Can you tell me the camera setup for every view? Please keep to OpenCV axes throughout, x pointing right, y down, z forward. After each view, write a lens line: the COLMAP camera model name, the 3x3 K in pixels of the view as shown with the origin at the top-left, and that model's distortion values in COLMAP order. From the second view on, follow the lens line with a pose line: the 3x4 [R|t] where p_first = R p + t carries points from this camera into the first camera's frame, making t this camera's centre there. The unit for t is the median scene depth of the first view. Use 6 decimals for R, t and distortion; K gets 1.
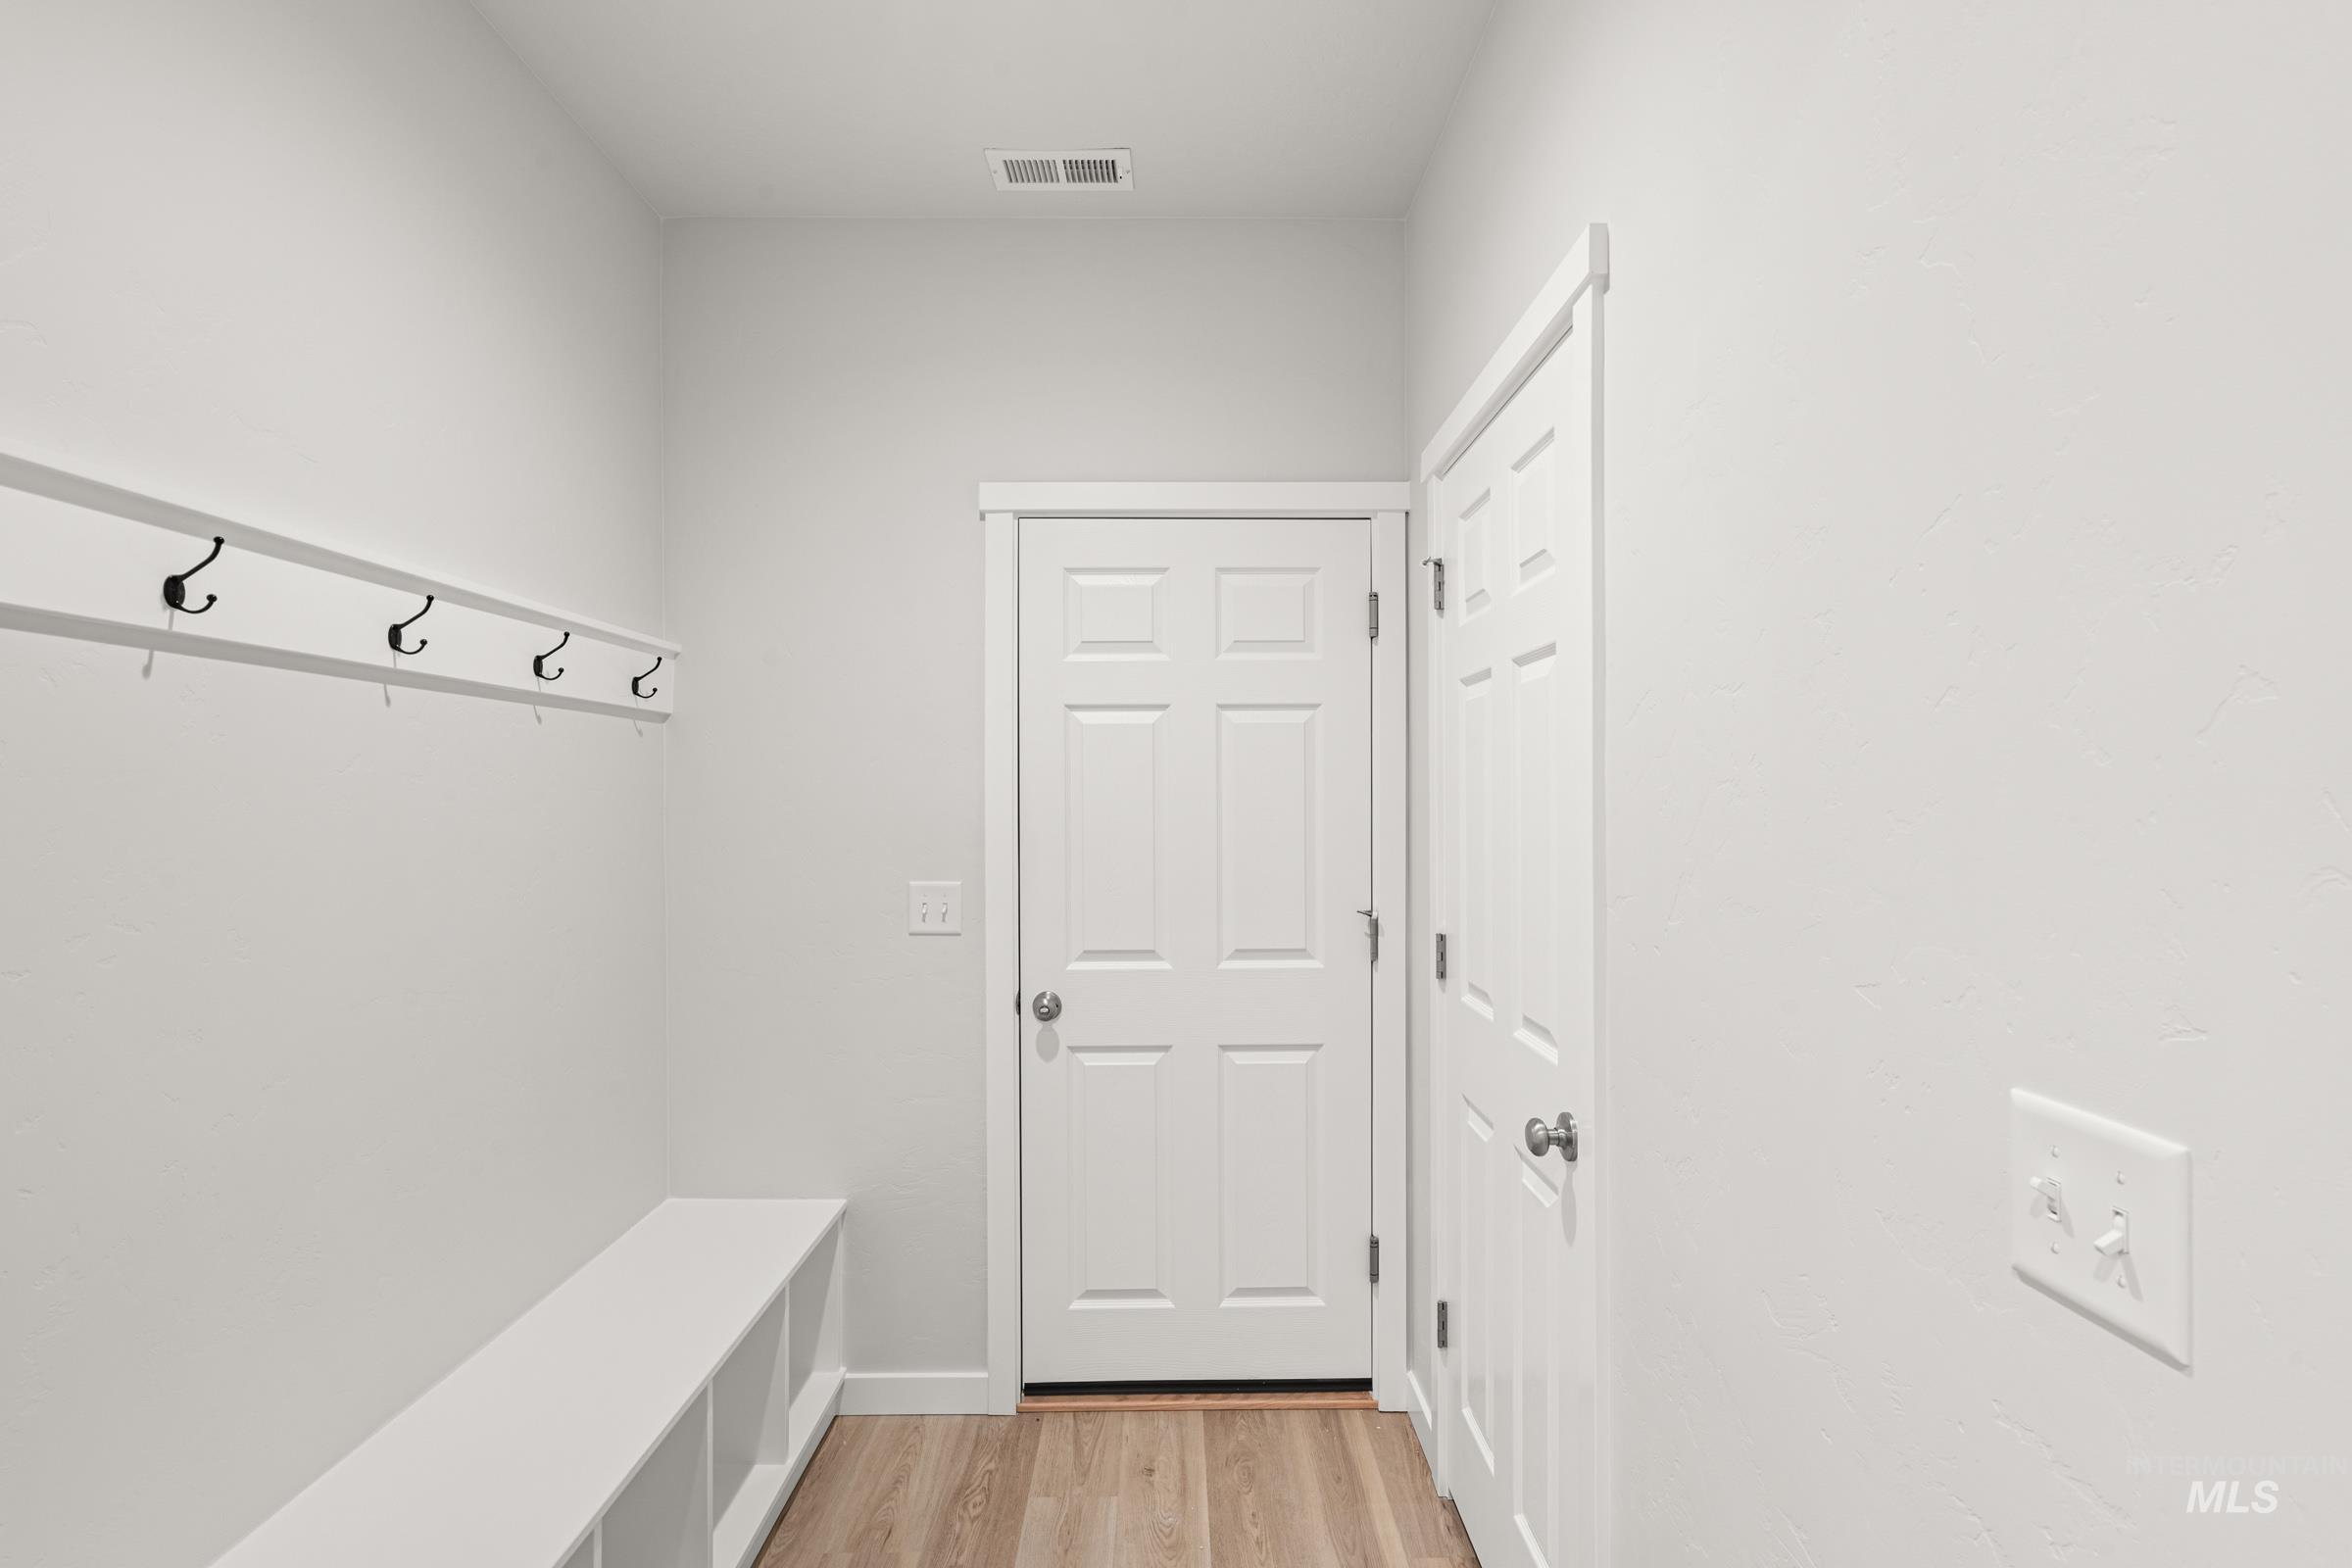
lens RADIAL K [[1068.0, 0, 1196.0], [0, 1068.0, 787.7], [0, 0, 1]] dist [-0.008415, 0.003949]
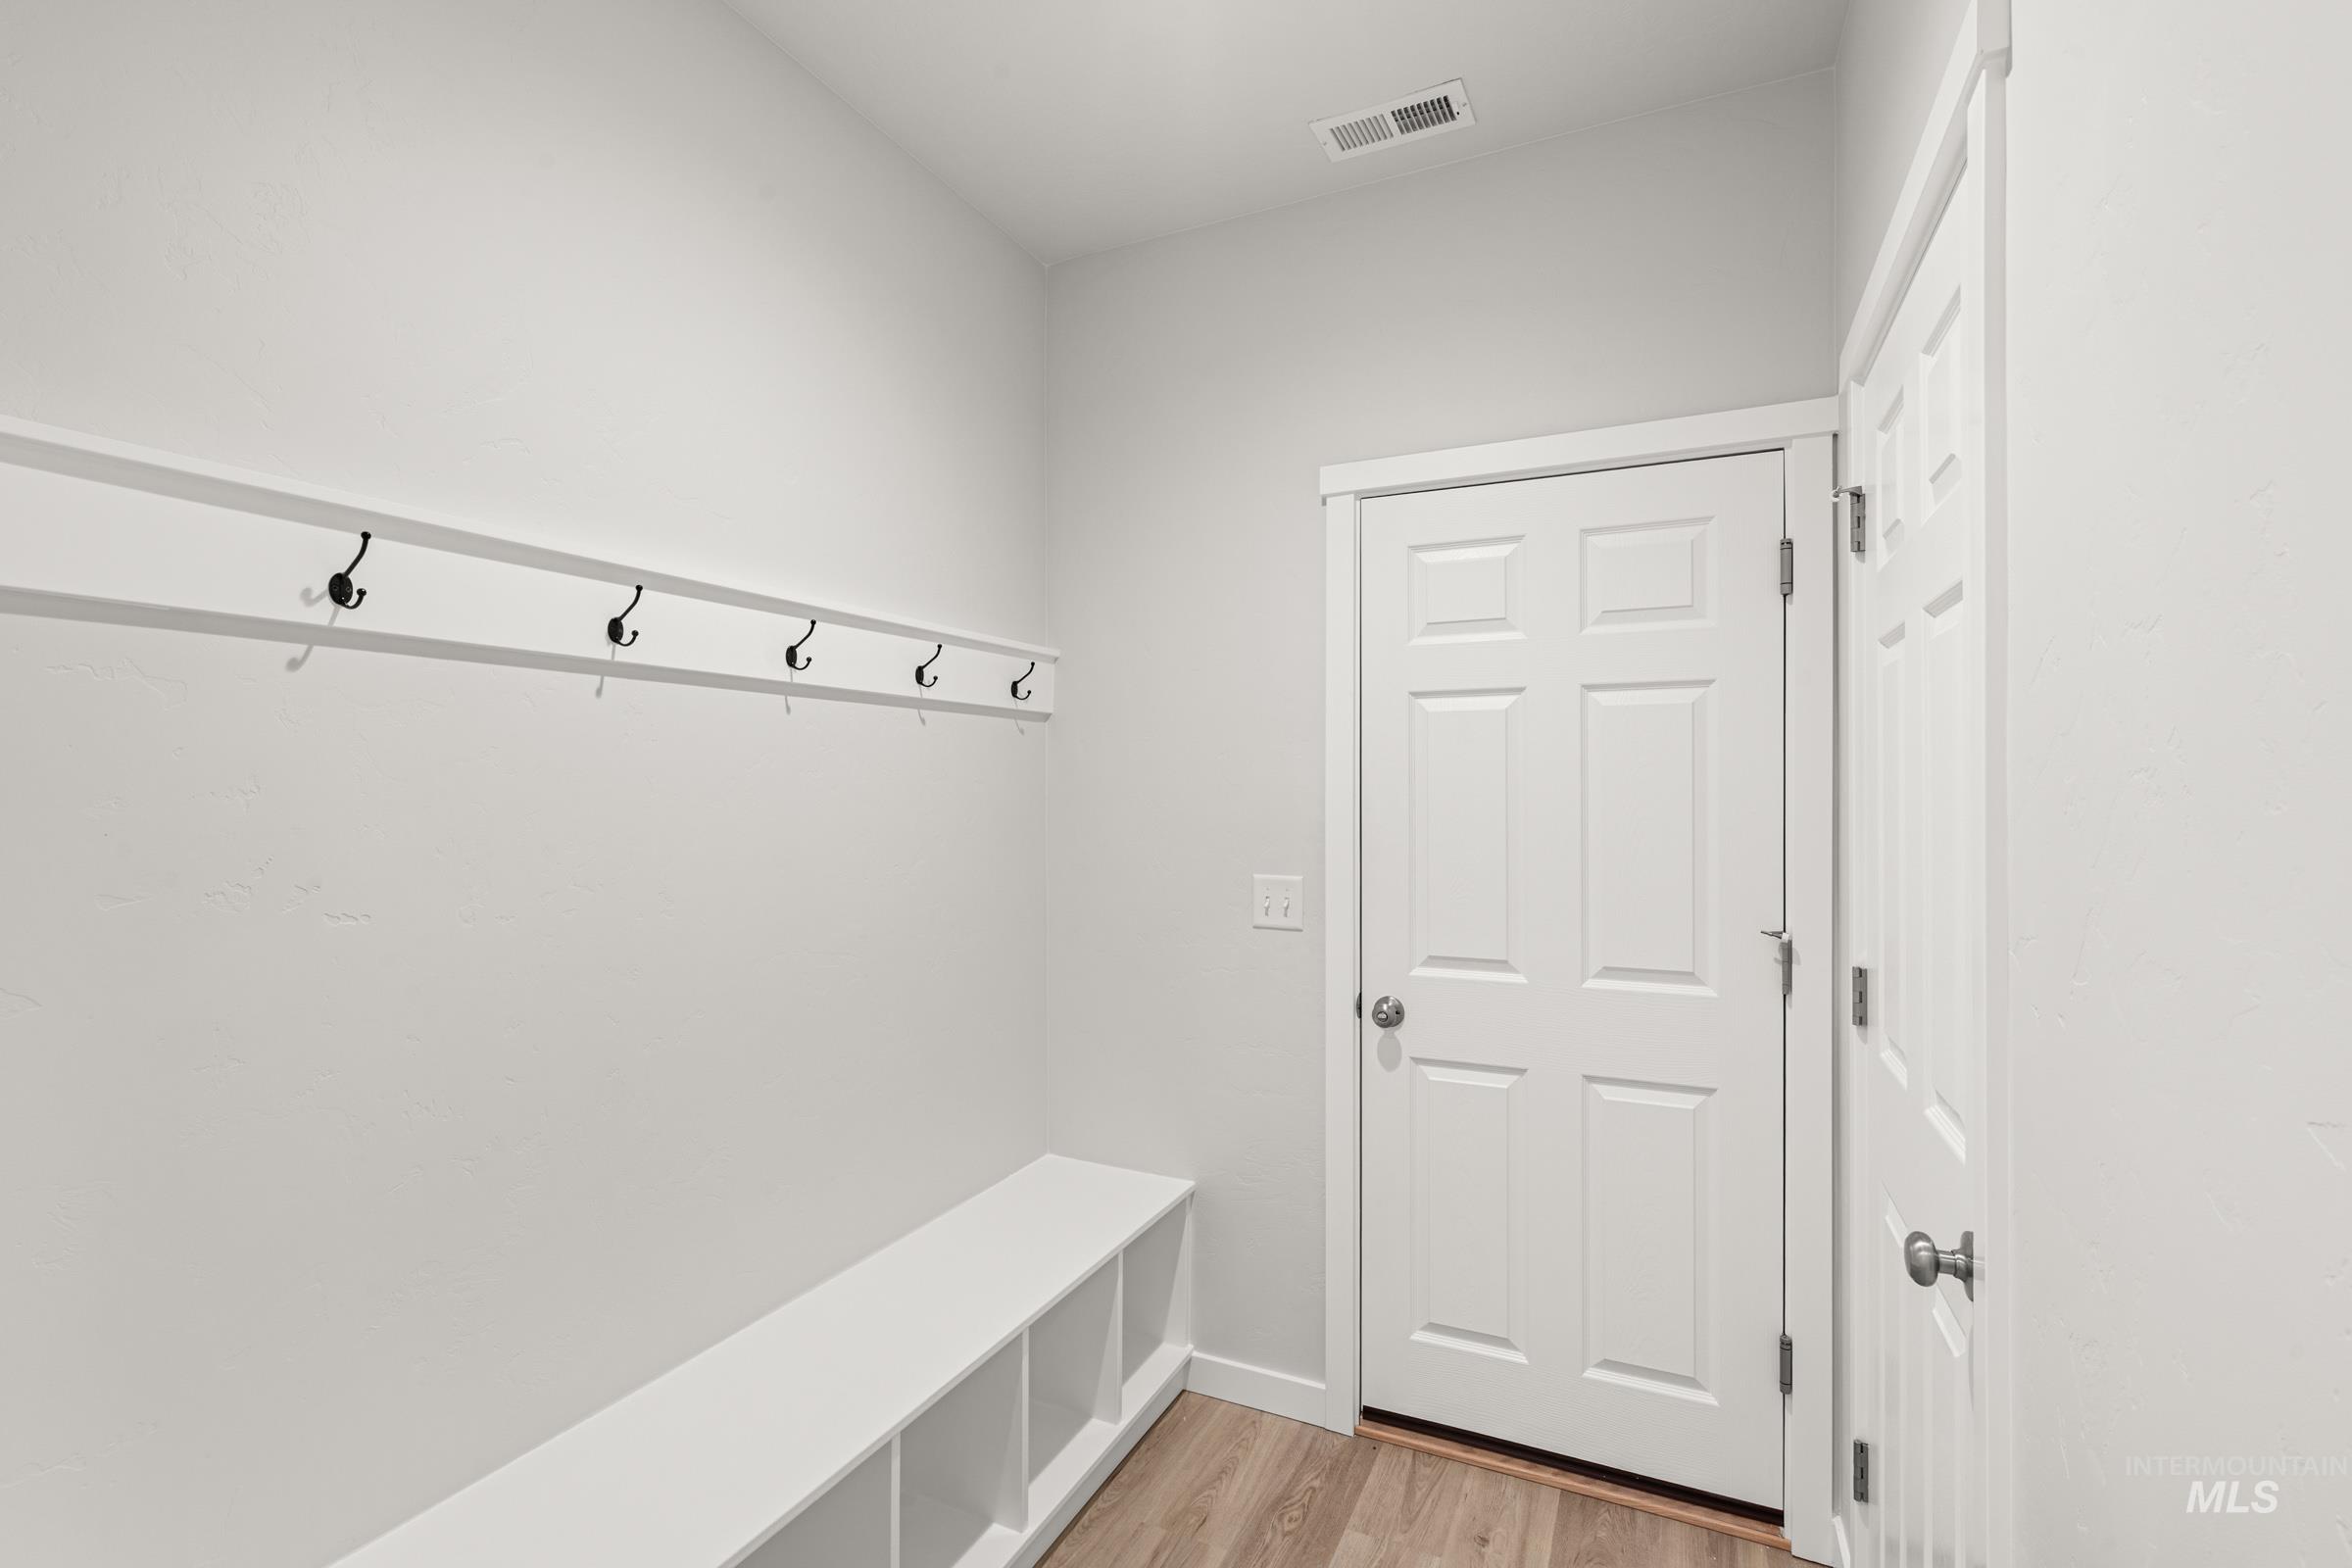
lens RADIAL K [[1068.0, 0, 1170.9], [0, 1068.0, 778.1], [0, 0, 1]] dist [-0.008415, 0.003949]
pose [[0.893730, -0.001734, -0.448601, 0.117651], [0.000755, 0.999997, -0.002362, -0.000026], [0.448604, 0.001772, 0.893729, 0.073181]]
